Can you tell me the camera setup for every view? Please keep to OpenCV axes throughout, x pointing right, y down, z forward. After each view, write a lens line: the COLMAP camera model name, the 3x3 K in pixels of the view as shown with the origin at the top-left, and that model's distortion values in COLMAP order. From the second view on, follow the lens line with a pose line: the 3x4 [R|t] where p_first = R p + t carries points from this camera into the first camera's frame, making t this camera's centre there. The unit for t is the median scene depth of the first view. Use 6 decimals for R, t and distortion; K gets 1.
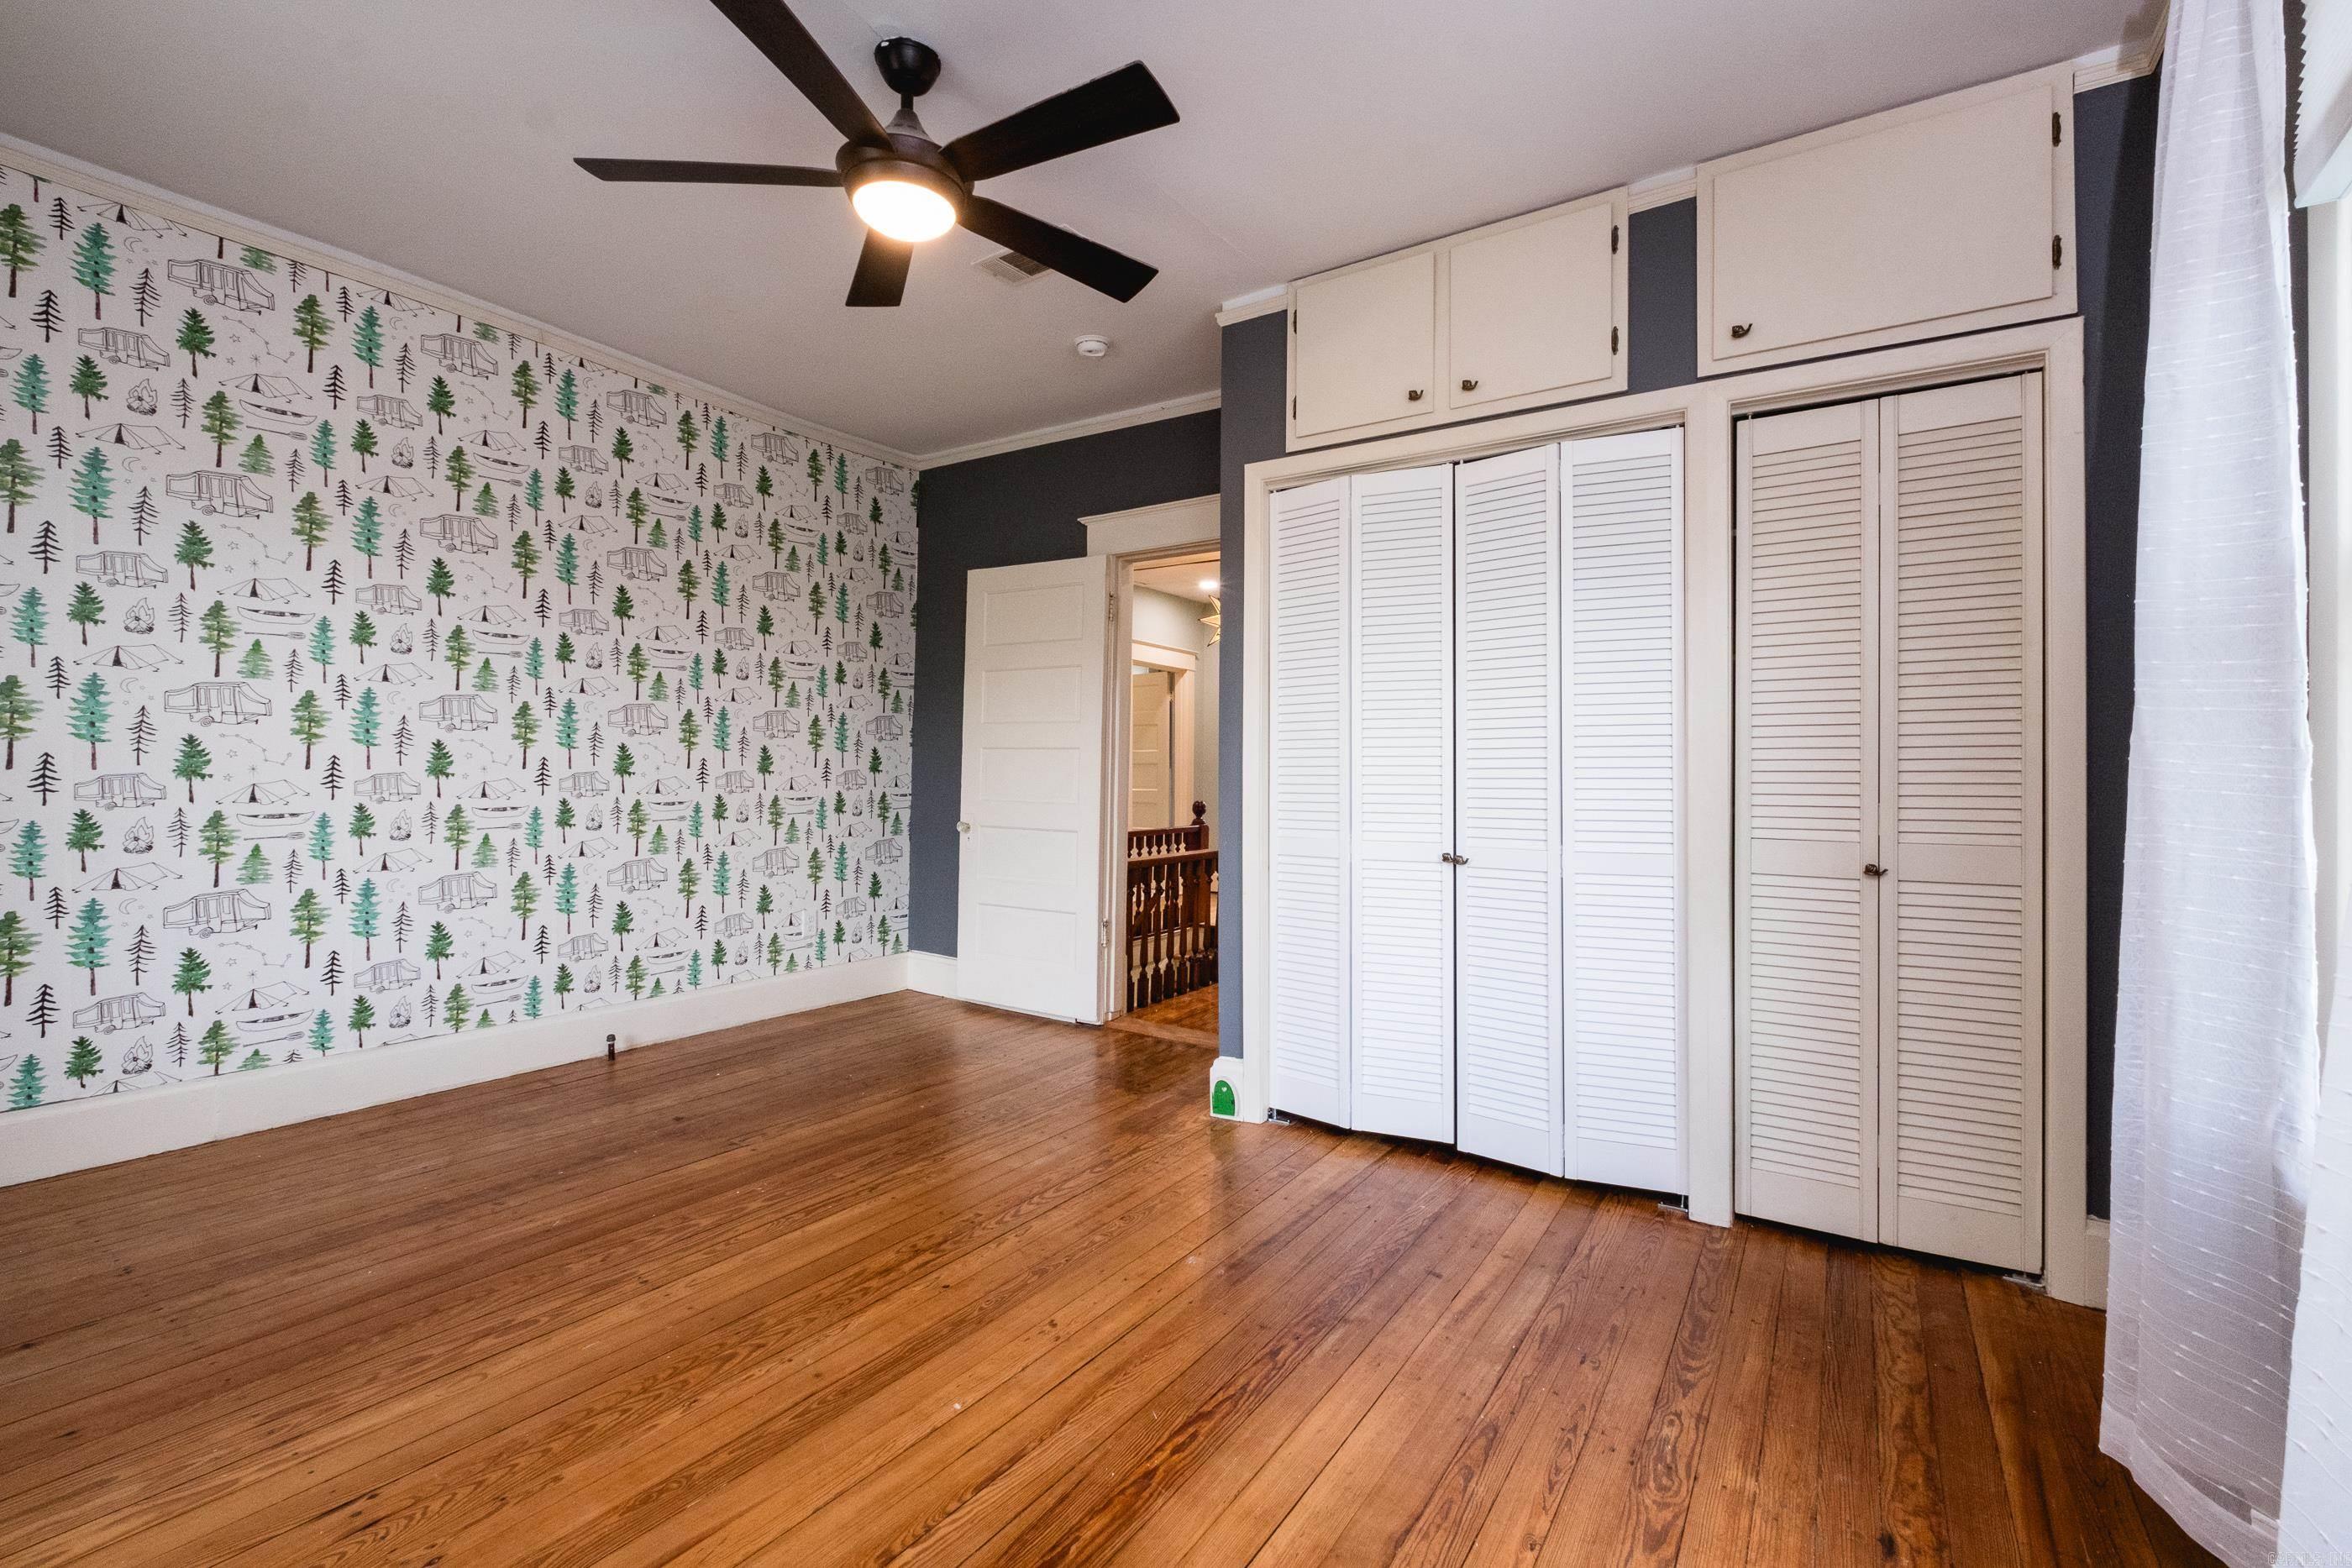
lens RADIAL K [[1027.5, 0, 1209.3], [0, 1027.5, 757.1], [0, 0, 1]] dist [0.001541, -0.000609]
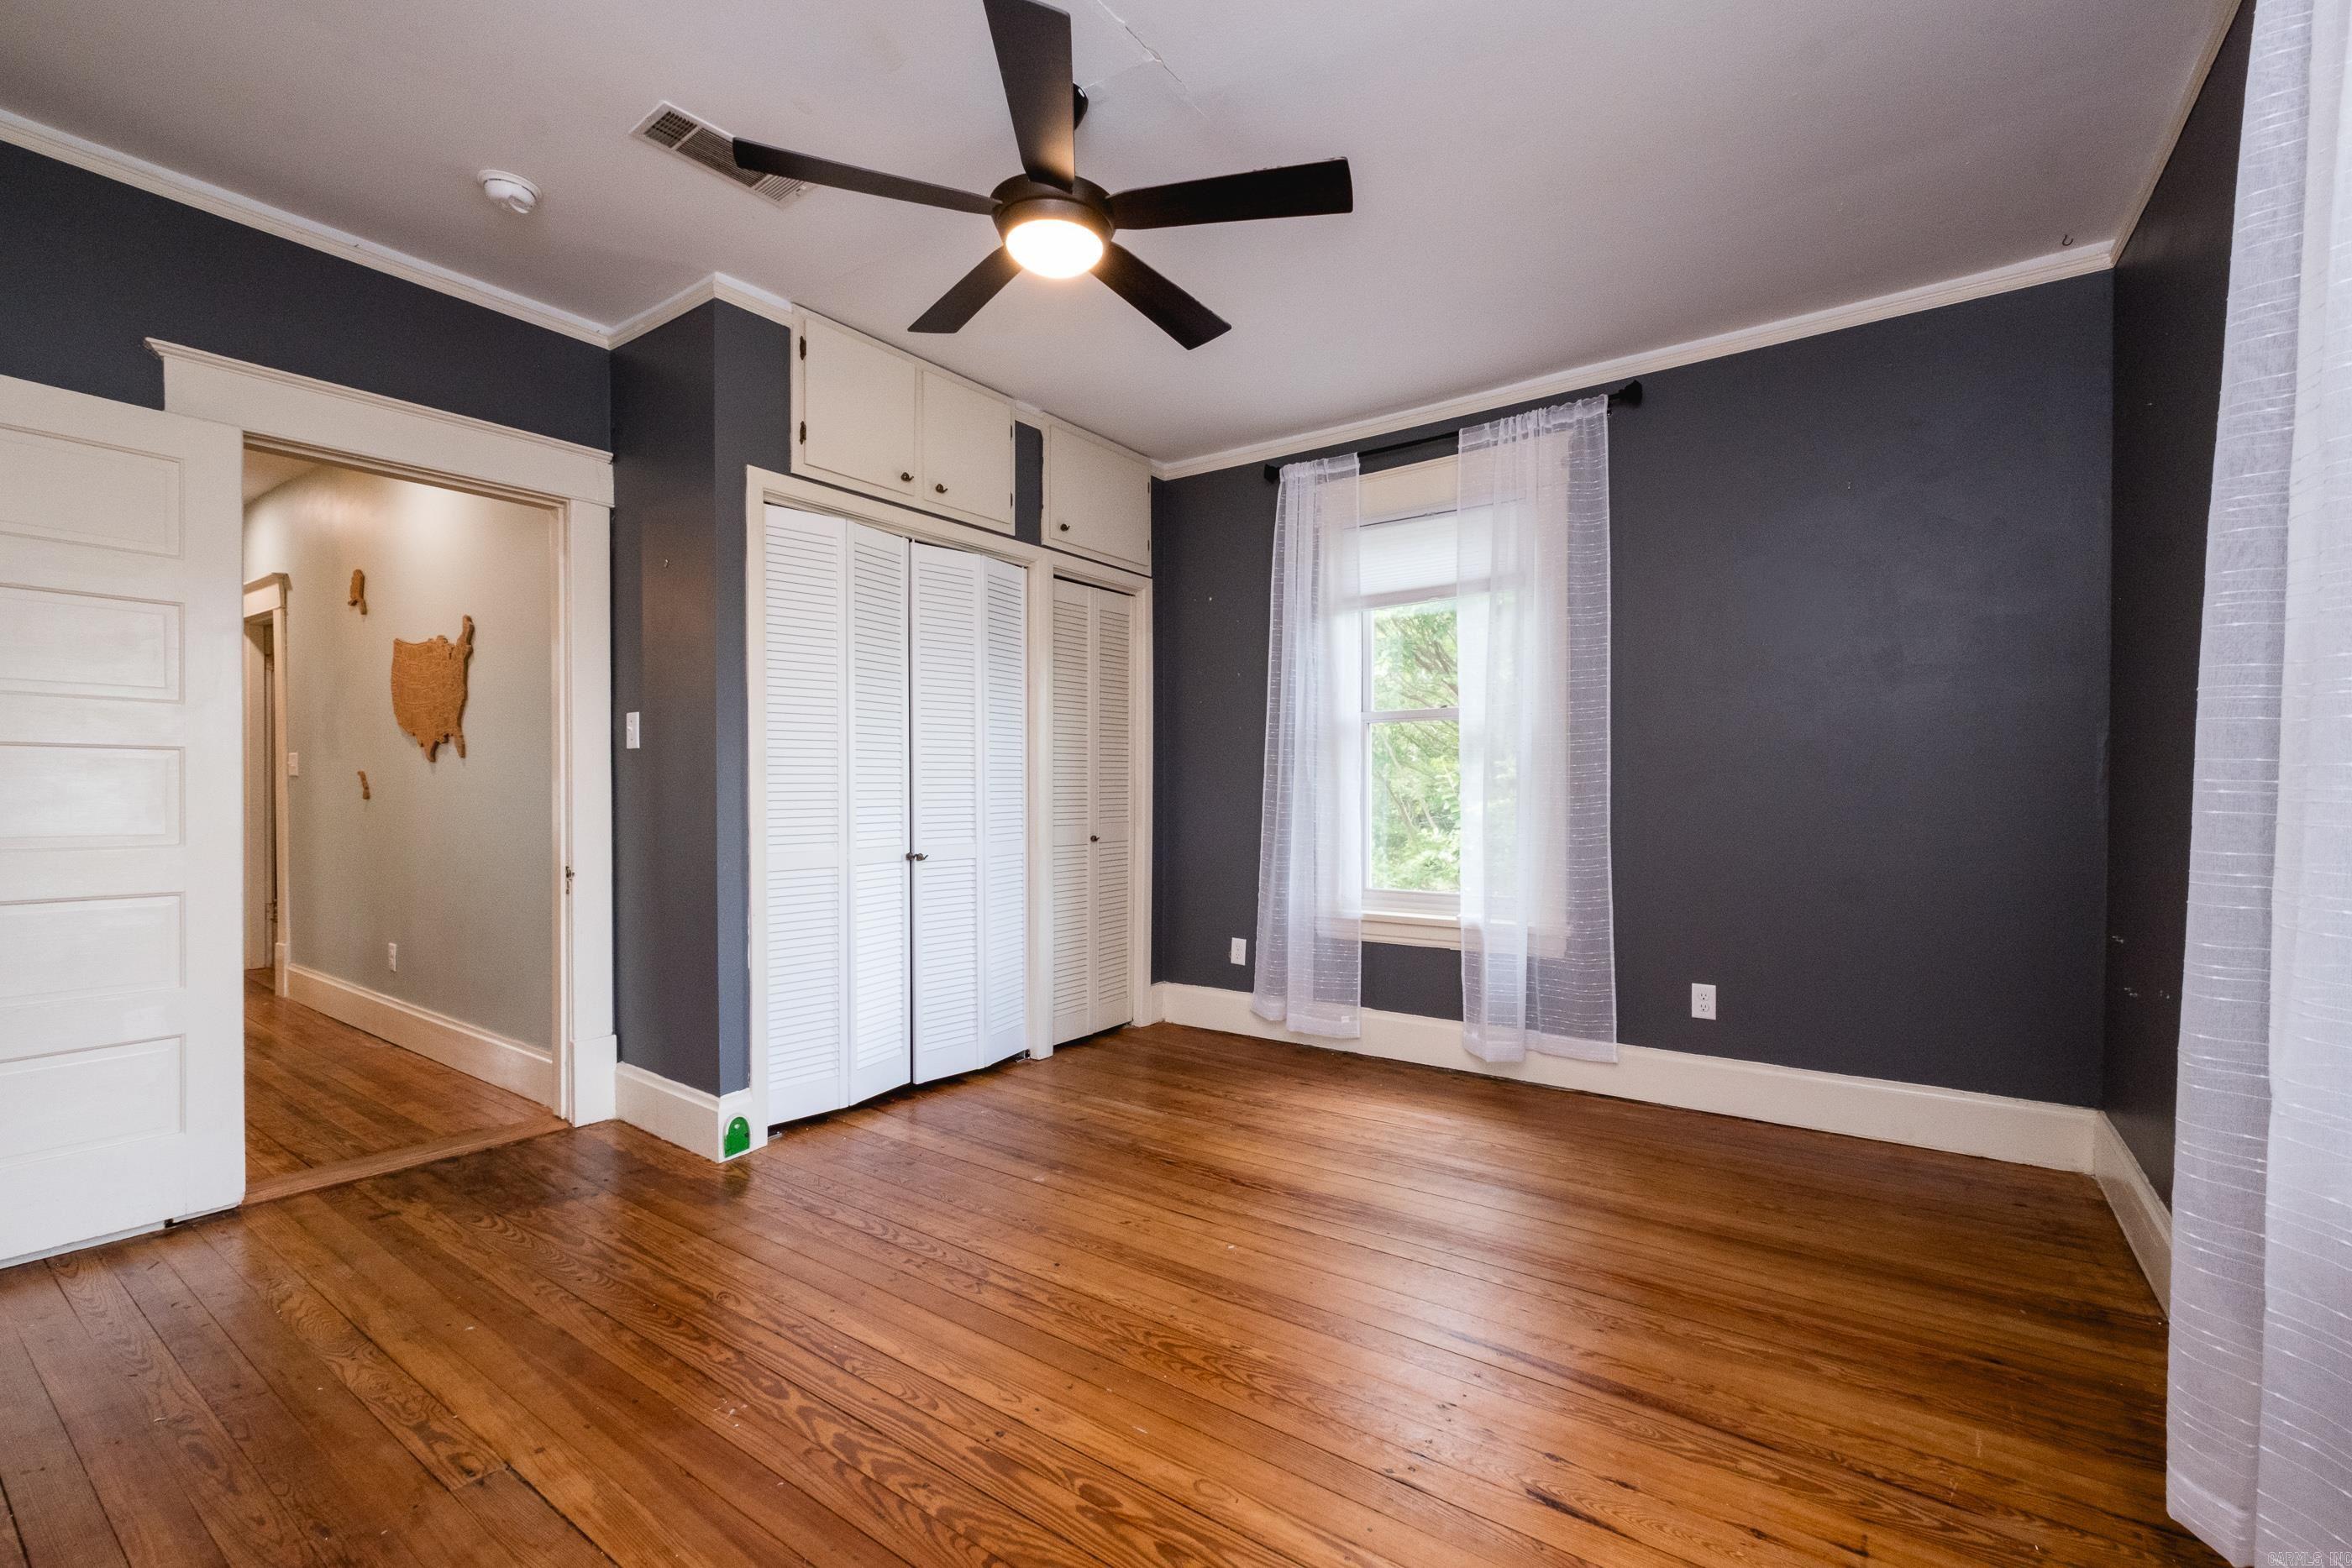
lens RADIAL K [[997.4, 0, 1179.6], [0, 997.4, 790.1], [0, 0, 1]] dist [-0.000250, -0.000456]
pose [[0.057636, -0.009778, 0.998290, -1.100769], [-0.016246, 0.999810, 0.010730, -0.000753], [-0.998205, -0.016837, 0.057466, 0.692614]]
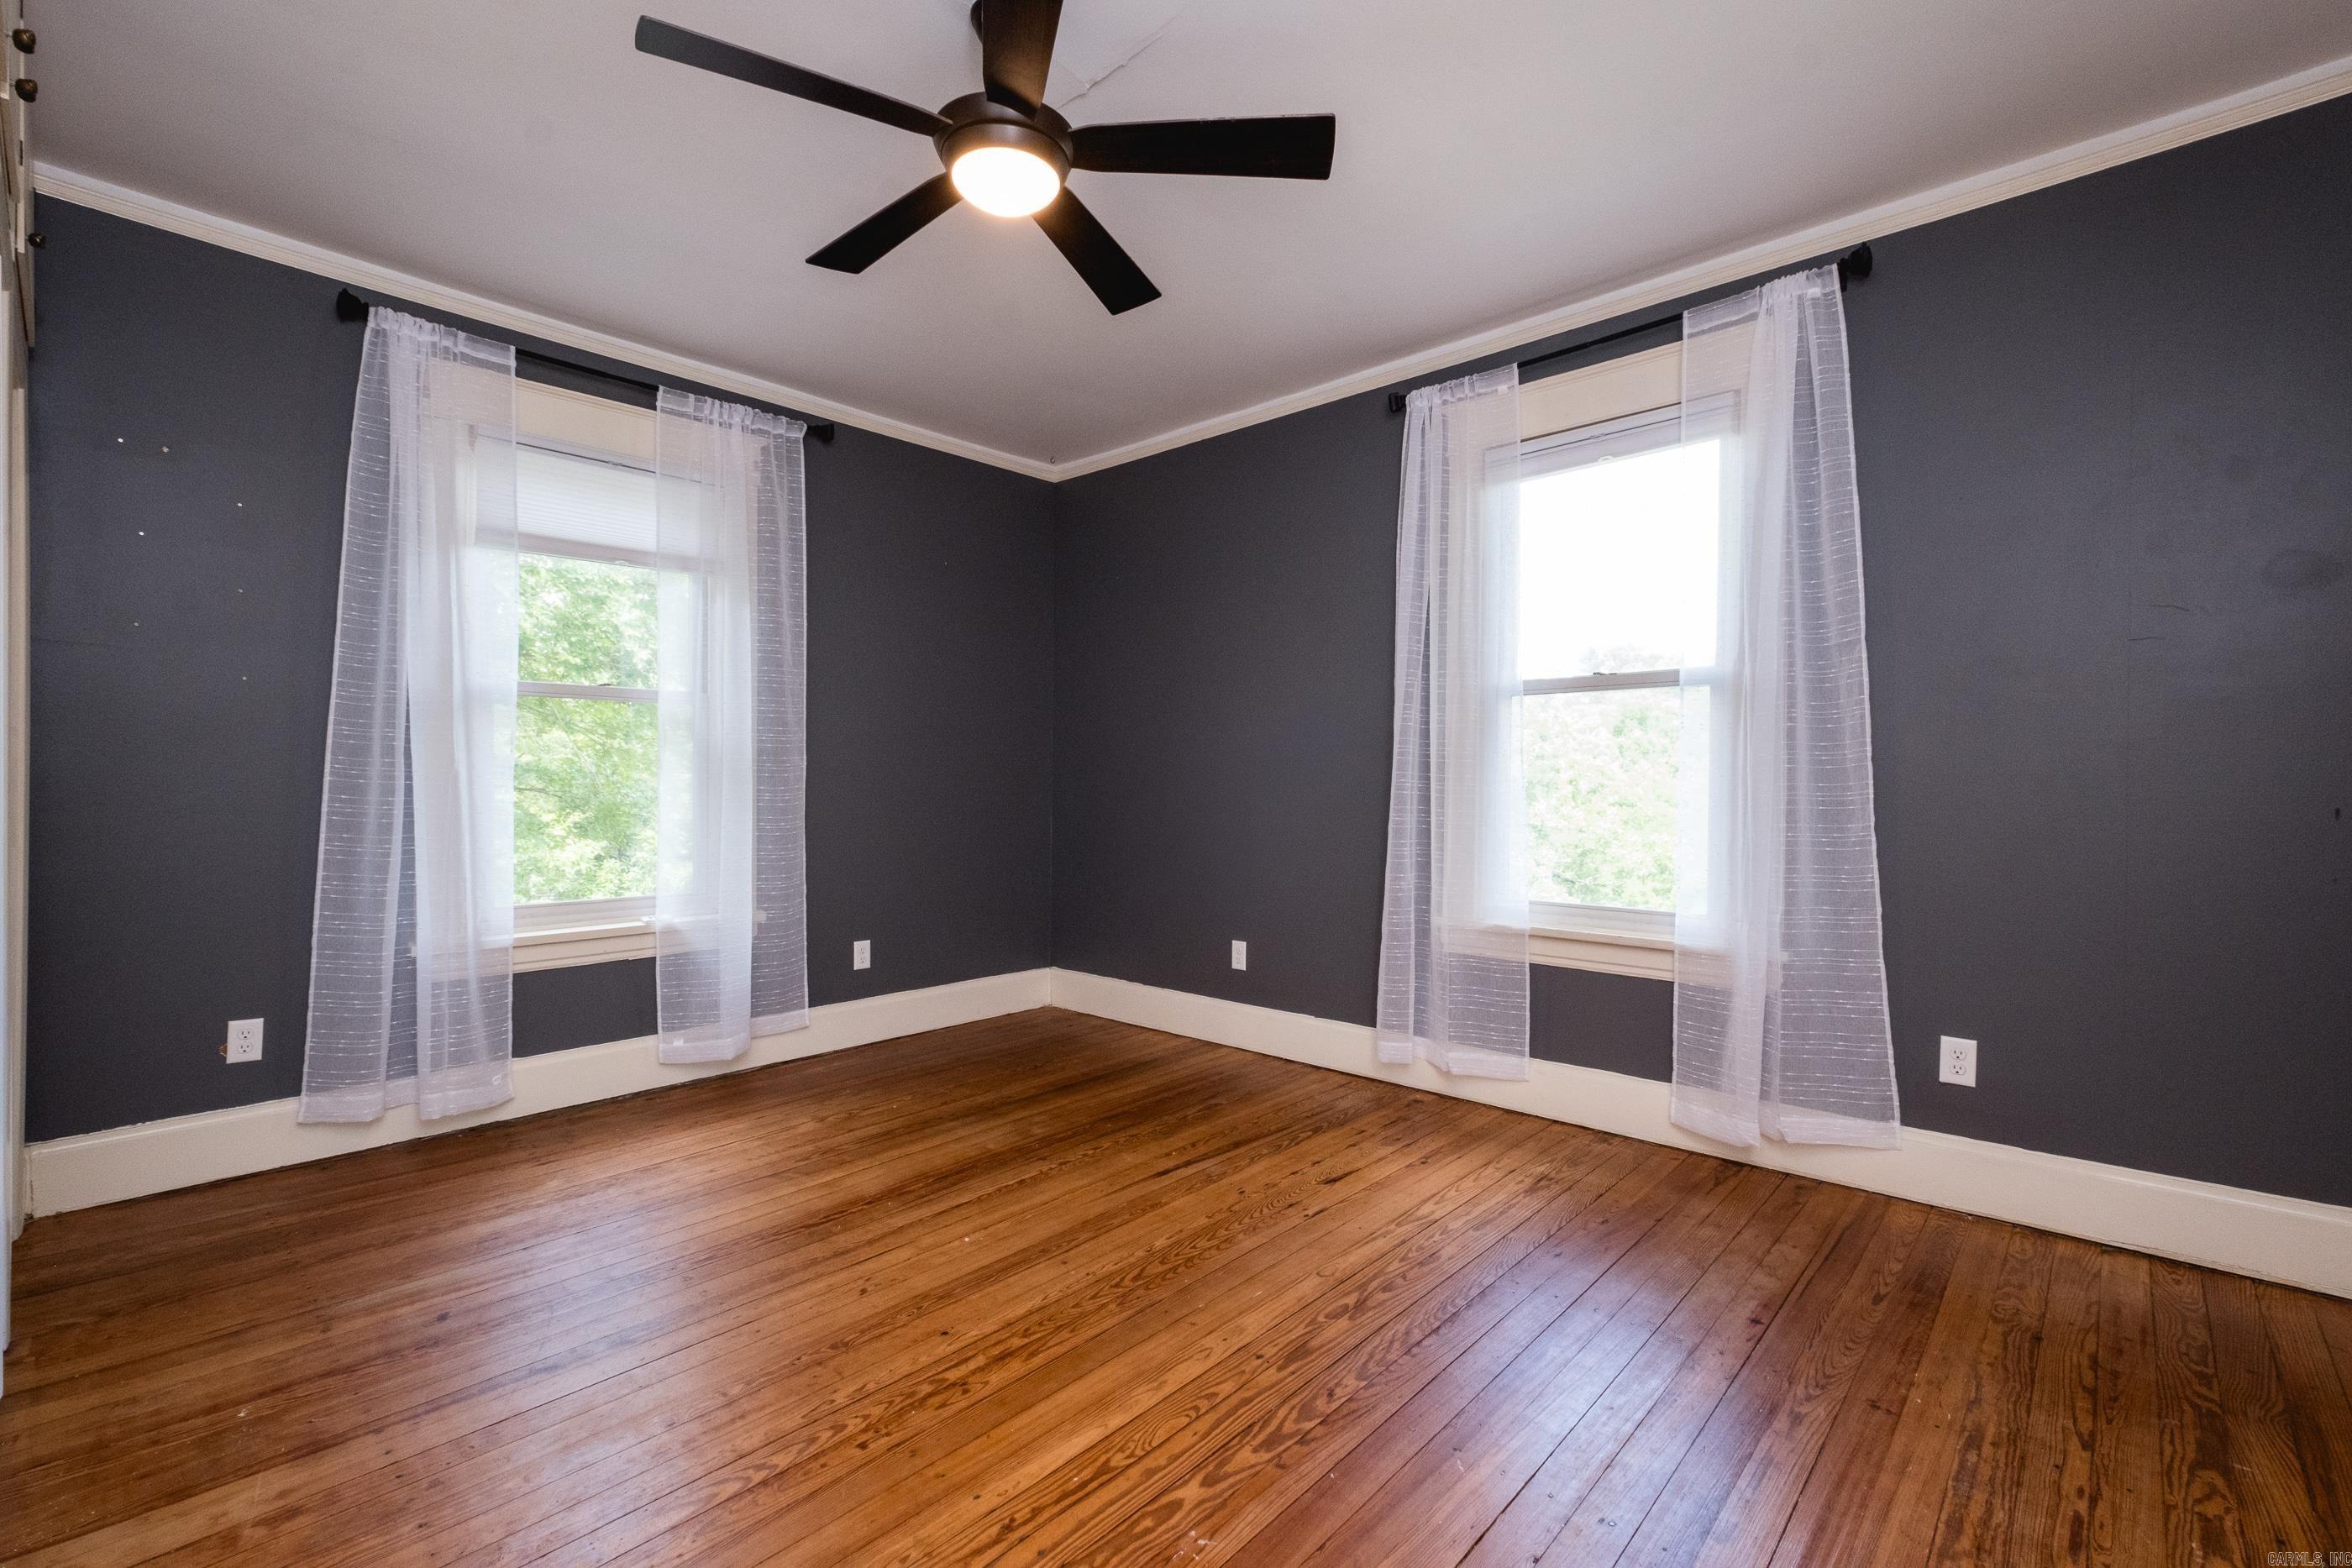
lens RADIAL K [[997.4, 0, 1179.6], [0, 997.4, 790.1], [0, 0, 1]] dist [-0.000250, -0.000456]
pose [[-0.982274, -0.015838, 0.186782, -0.534387], [-0.017136, 0.999839, -0.005337, 0.015662], [-0.186668, -0.008443, -0.982387, 1.577643]]
